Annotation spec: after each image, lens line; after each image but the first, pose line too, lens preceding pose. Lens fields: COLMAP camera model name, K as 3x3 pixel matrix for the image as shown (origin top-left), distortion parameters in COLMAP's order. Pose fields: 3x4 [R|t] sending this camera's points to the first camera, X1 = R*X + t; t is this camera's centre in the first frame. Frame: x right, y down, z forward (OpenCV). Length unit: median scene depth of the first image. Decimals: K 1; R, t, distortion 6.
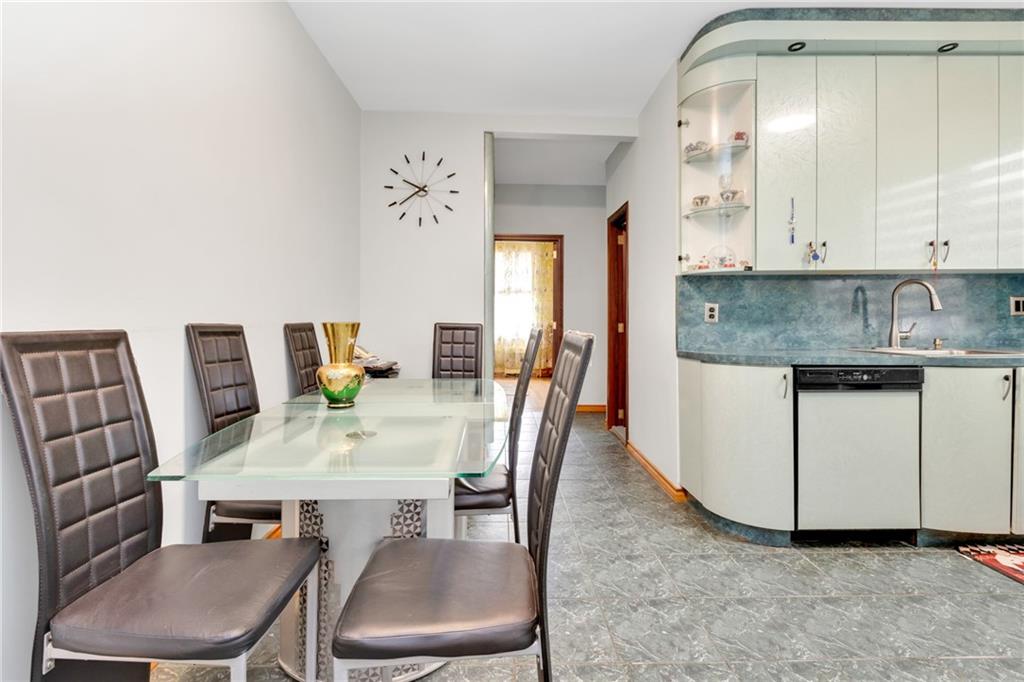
lens RADIAL K [[438.3, 0, 510.2], [0, 438.3, 339.4], [0, 0, 1]] dist [-0.001015, 0.000096]
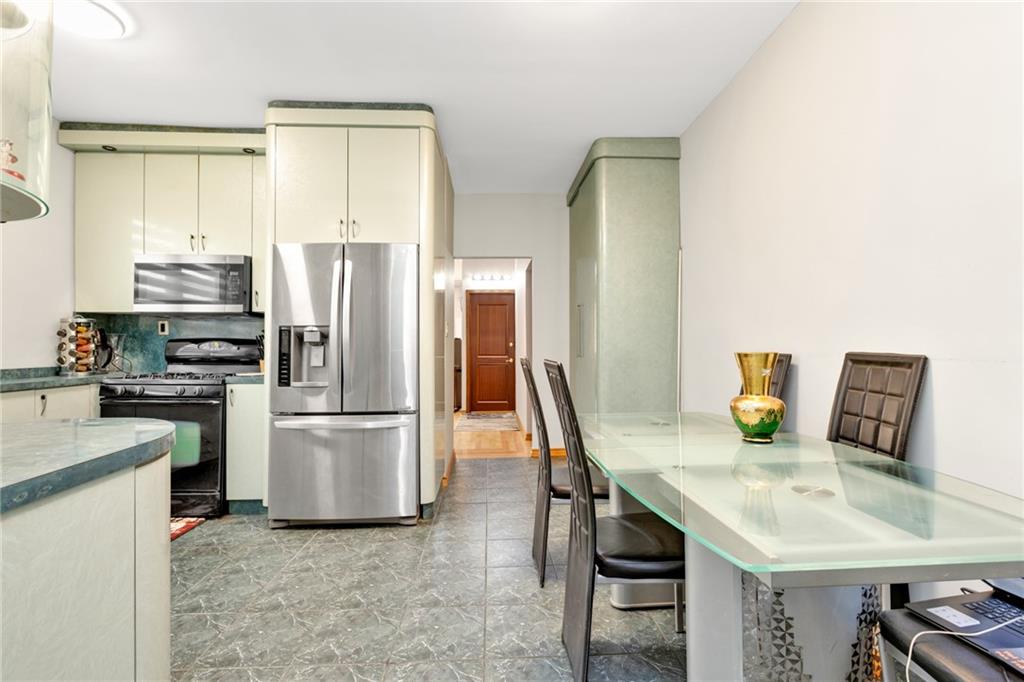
lens RADIAL K [[438.3, 0, 510.2], [0, 438.3, 339.4], [0, 0, 1]] dist [-0.001015, 0.000096]
pose [[-0.999141, 0.001381, -0.041413, 0.191668], [0.001645, 0.999979, -0.006332, -0.061608], [0.041403, -0.006394, -0.999122, 1.978375]]
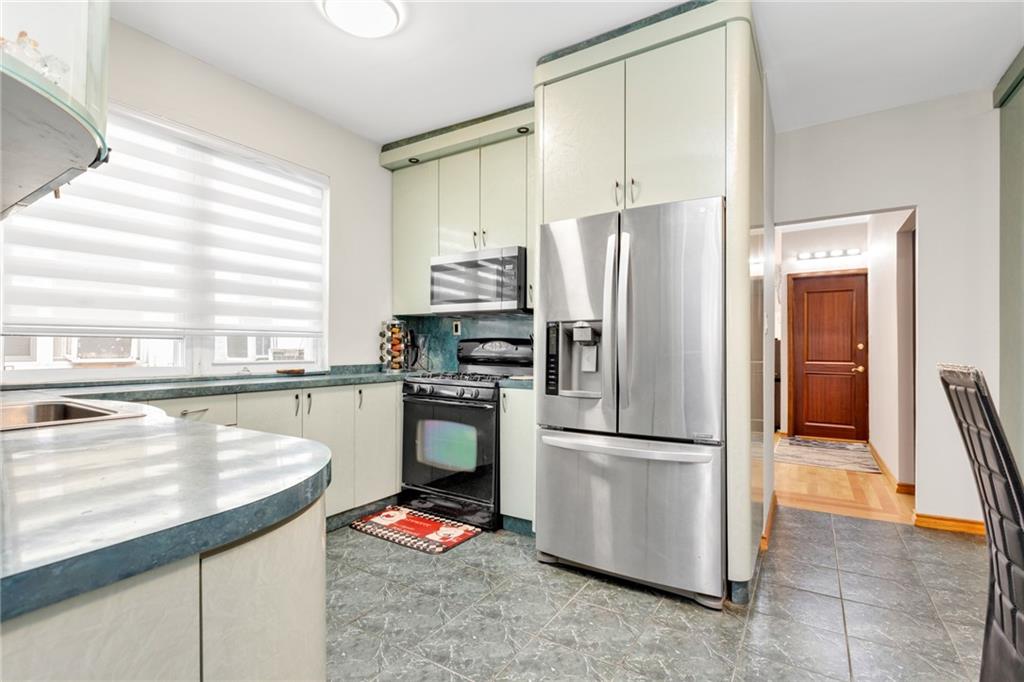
lens RADIAL K [[468.6, 0, 518.0], [0, 468.6, 344.4], [0, 0, 1]] dist [-0.001469, 0.000055]
pose [[-0.842011, 0.001269, 0.539459, 0.272057], [0.001541, 0.999999, 0.000053, -0.053523], [-0.539458, 0.000876, -0.842012, 1.585380]]
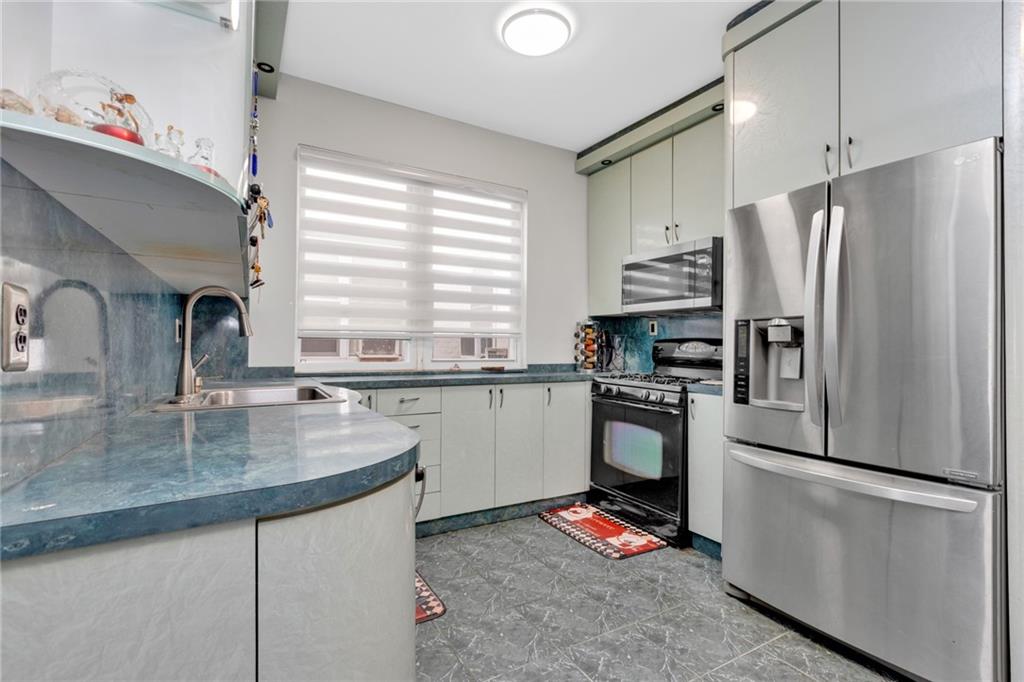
lens RADIAL K [[463.8, 0, 522.2], [0, 463.8, 339.8], [0, 0, 1]] dist [-0.000609, 0.000132]
pose [[-0.501499, 0.007262, 0.865128, 0.181116], [-0.001264, 0.999958, -0.009127, -0.057031], [-0.865157, -0.005671, -0.501469, 1.441300]]
